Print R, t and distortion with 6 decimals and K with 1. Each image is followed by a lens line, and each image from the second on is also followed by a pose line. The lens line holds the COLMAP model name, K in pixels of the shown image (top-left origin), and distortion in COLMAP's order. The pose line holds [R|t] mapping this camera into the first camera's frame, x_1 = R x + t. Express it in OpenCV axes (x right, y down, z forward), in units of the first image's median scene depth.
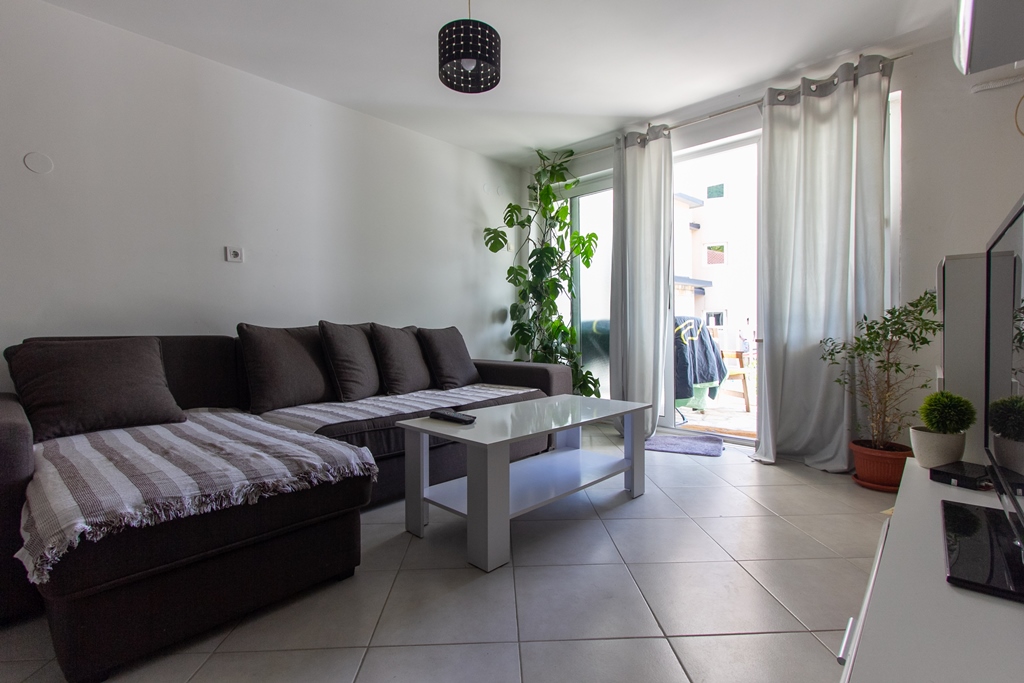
lens RADIAL K [[483.9, 0, 516.7], [0, 483.9, 337.2], [0, 0, 1]] dist [0.006165, -0.000281]
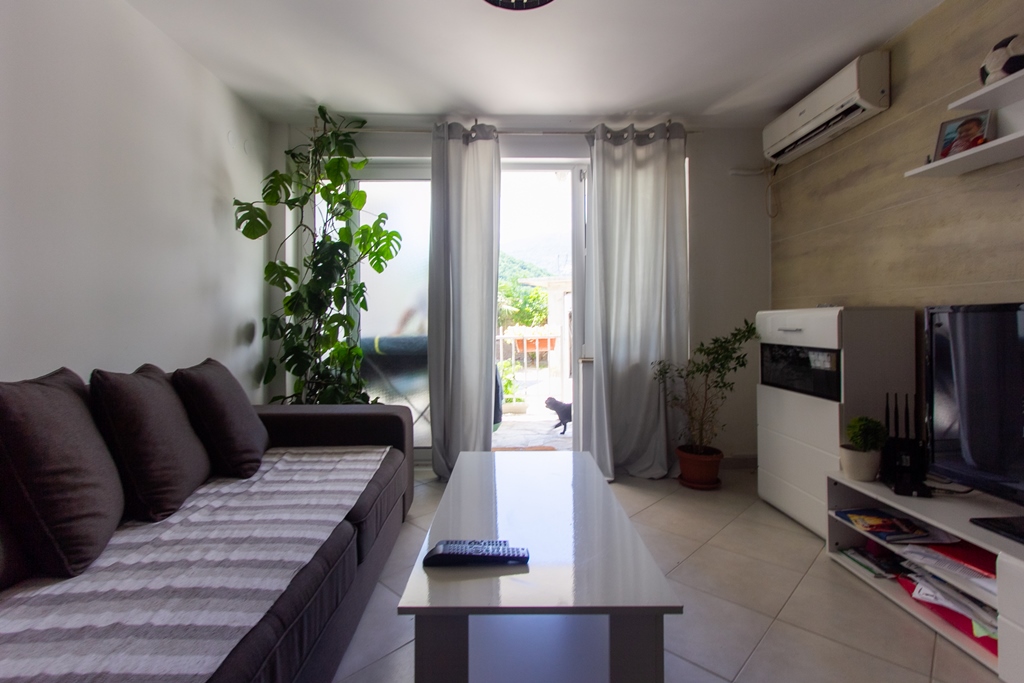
lens RADIAL K [[483.9, 0, 520.7], [0, 483.9, 317.5], [0, 0, 1]] dist [0.006165, -0.000281]
pose [[0.713695, 0.010833, 0.700373, -0.272926], [0.011103, 0.999580, -0.026776, -0.051822], [-0.700369, 0.026886, 0.713275, 0.307292]]
